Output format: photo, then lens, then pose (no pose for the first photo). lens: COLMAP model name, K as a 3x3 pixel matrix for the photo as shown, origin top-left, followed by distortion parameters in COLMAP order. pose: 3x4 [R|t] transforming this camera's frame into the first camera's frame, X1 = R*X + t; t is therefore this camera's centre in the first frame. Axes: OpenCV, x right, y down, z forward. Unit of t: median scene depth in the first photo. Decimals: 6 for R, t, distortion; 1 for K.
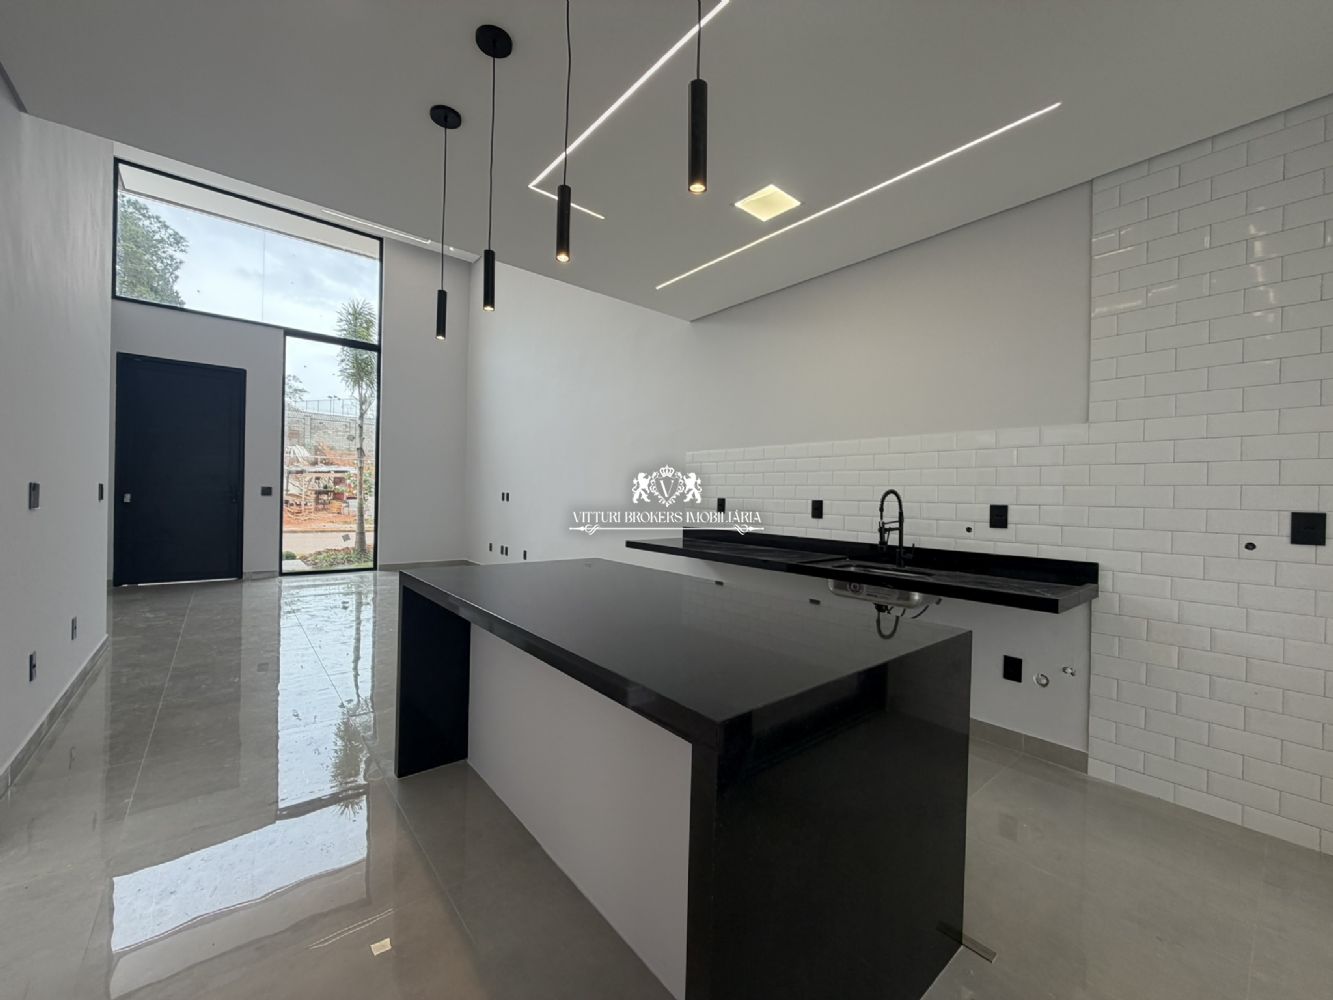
lens RADIAL K [[529.8, 0, 664.6], [0, 529.8, 501.4], [0, 0, 1]] dist [-0.002352, -0.000199]
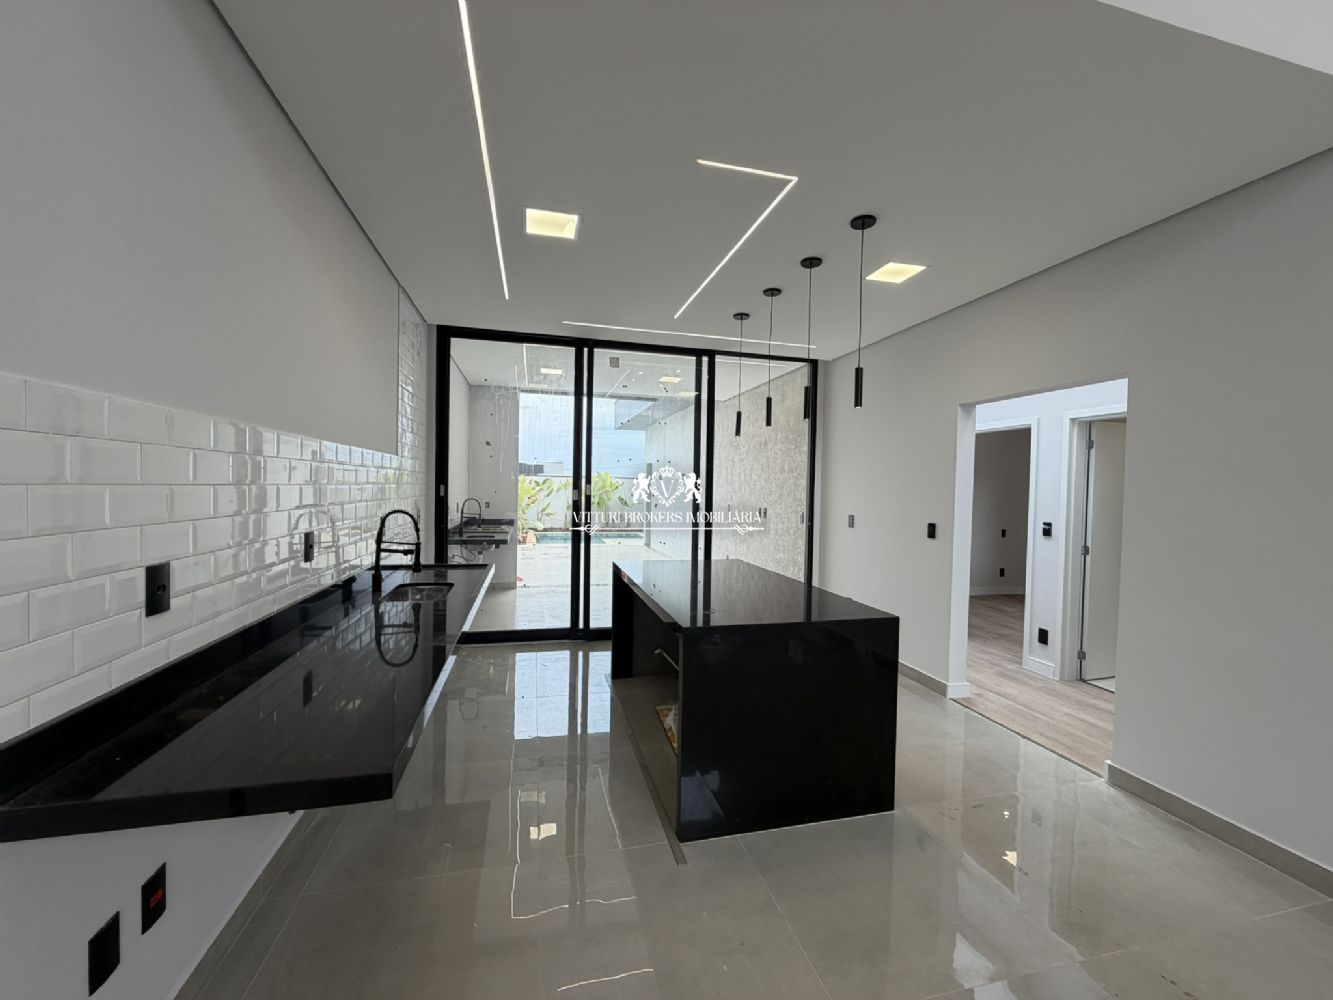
lens RADIAL K [[529.3, 0, 666.5], [0, 529.3, 500.0], [0, 0, 1]] dist [0.001338, 0.000104]
pose [[-0.899755, -0.054310, 0.433003, -0.170947], [-0.039524, 0.998289, 0.043083, -0.040866], [-0.434602, 0.021650, -0.900362, 0.691951]]
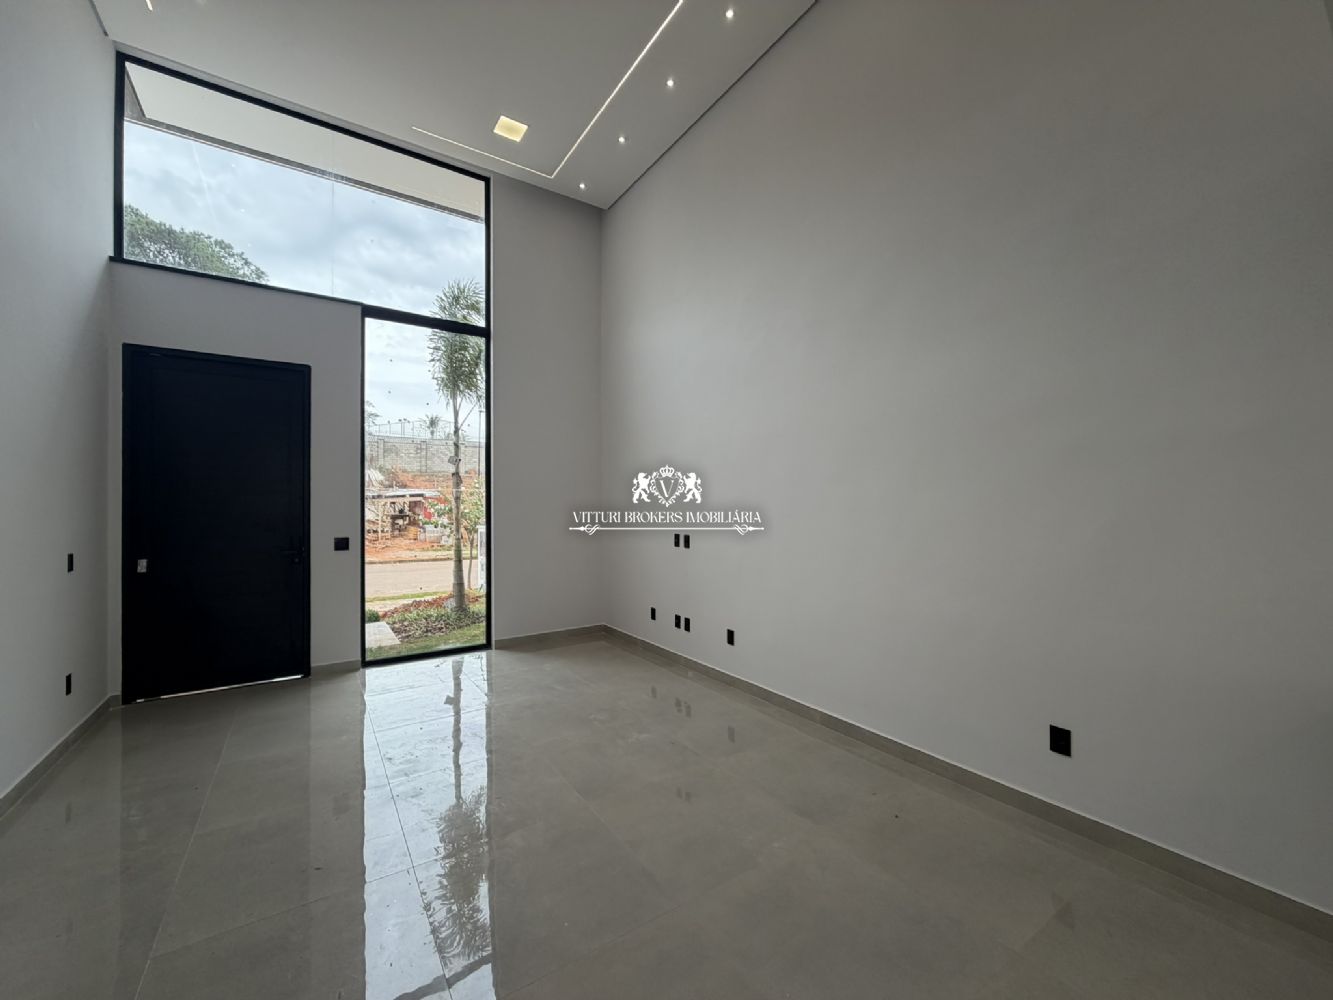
lens RADIAL K [[529.0, 0, 664.6], [0, 529.0, 503.4], [0, 0, 1]] dist [-0.001070, 0.000085]
pose [[0.994593, -0.029227, -0.099650, -0.274335], [0.027637, 0.999468, -0.017295, -0.048222], [0.100103, 0.014448, 0.994872, 0.368996]]
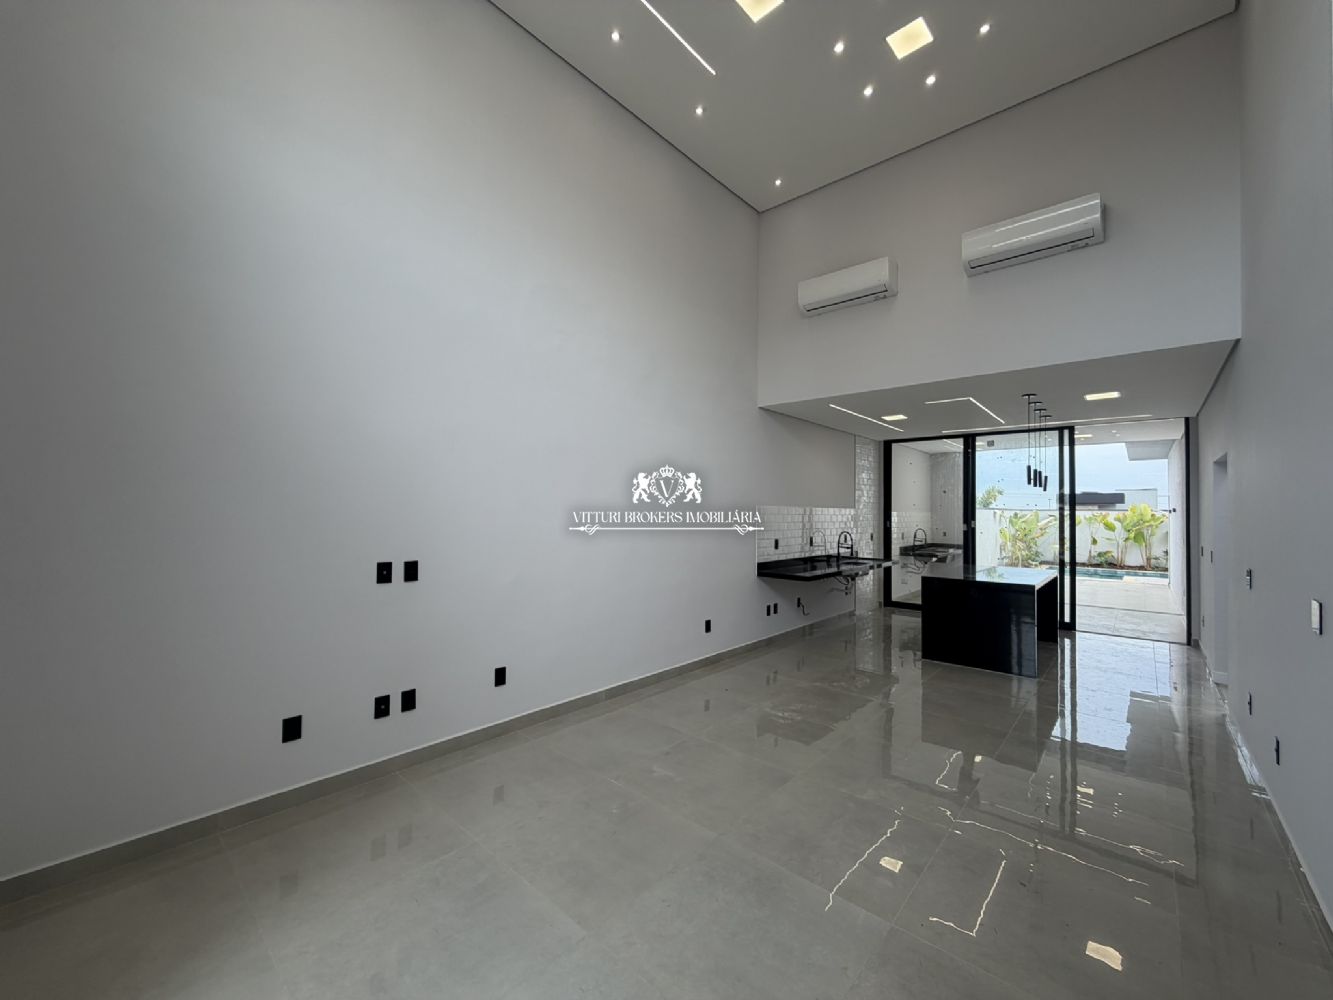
lens RADIAL K [[529.0, 0, 664.6], [0, 529.0, 503.4], [0, 0, 1]] dist [-0.001070, 0.000085]
pose [[-0.142487, -0.012109, 0.989723, -0.791300], [-0.005886, 0.999918, 0.011387, -0.073011], [-0.989779, -0.004203, -0.142547, 0.919064]]
